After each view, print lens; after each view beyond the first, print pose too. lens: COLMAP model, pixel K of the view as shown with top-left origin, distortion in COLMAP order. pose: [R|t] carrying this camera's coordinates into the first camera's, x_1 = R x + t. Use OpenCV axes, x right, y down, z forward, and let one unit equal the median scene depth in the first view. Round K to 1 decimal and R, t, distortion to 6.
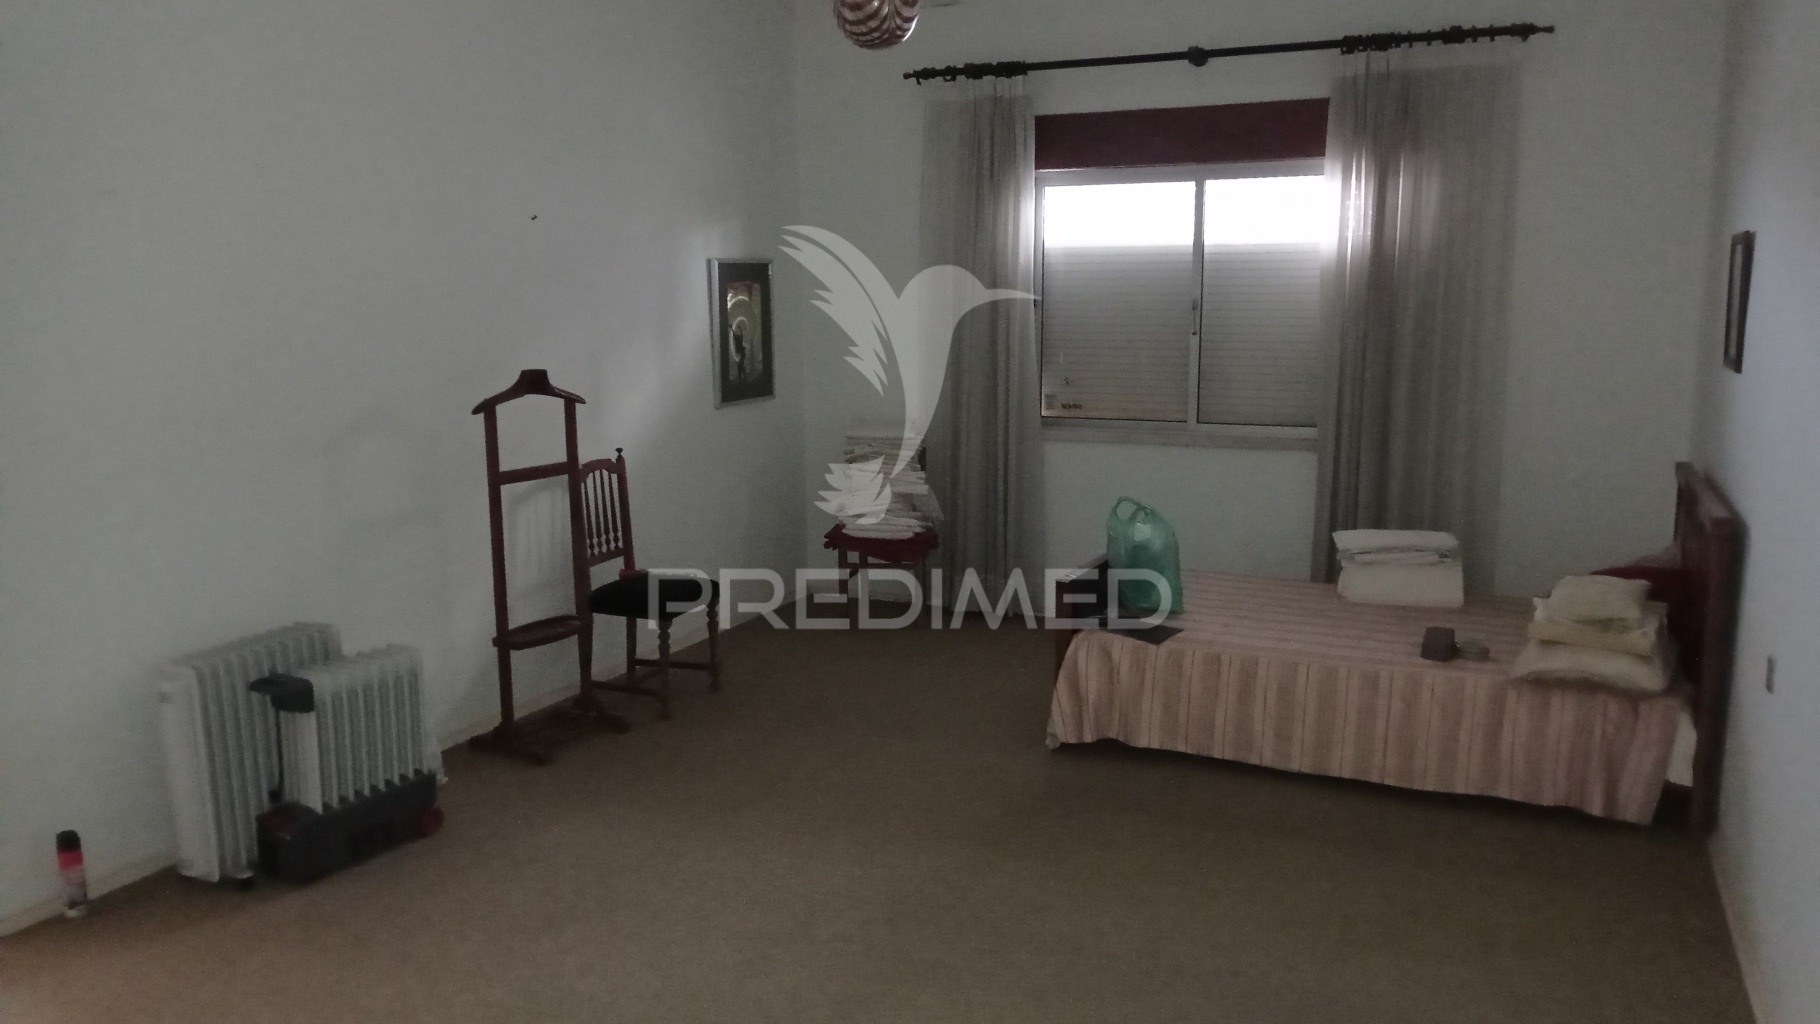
lens RADIAL K [[1349.6, 0, 912.3], [0, 1349.6, 508.3], [0, 0, 1]] dist [0.100532, -0.158577]
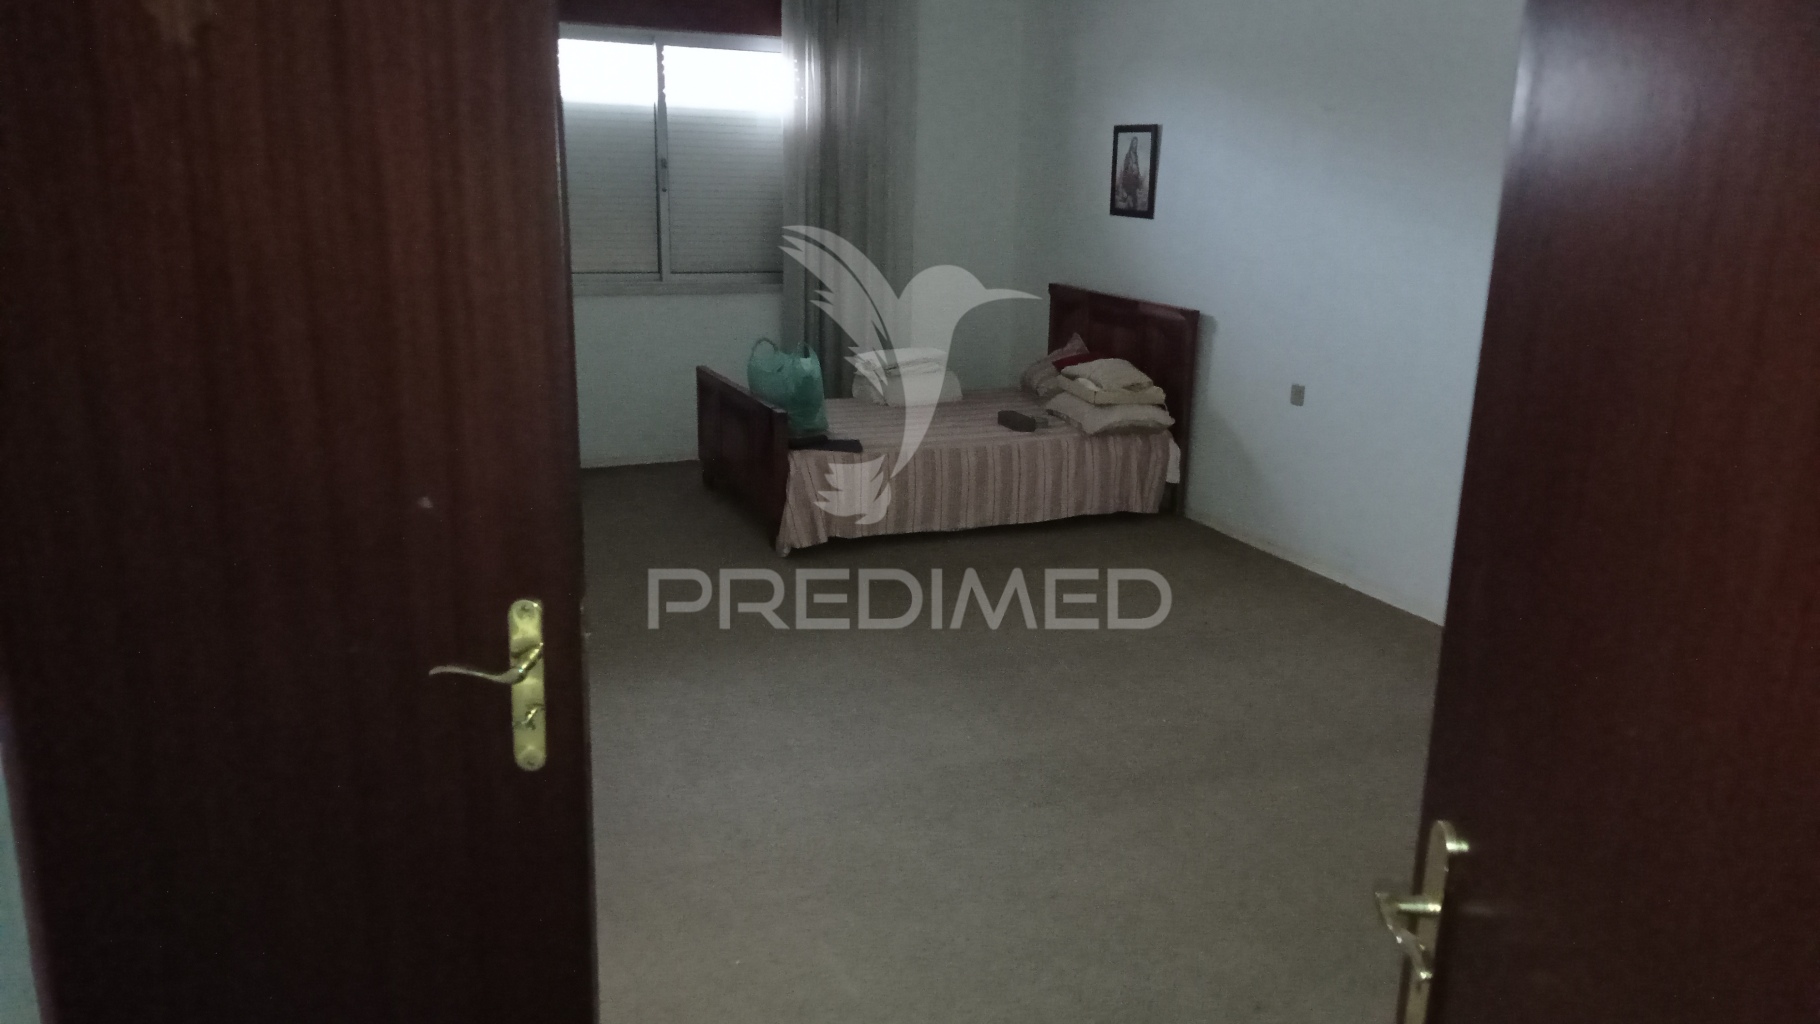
lens RADIAL K [[1349.6, 0, 912.3], [0, 1349.6, 508.3], [0, 0, 1]] dist [0.100532, -0.158577]
pose [[0.655914, -0.169996, 0.735444, -0.602245], [0.092655, 0.985075, 0.145062, -0.019570], [-0.749127, -0.027006, 0.661876, 0.139131]]
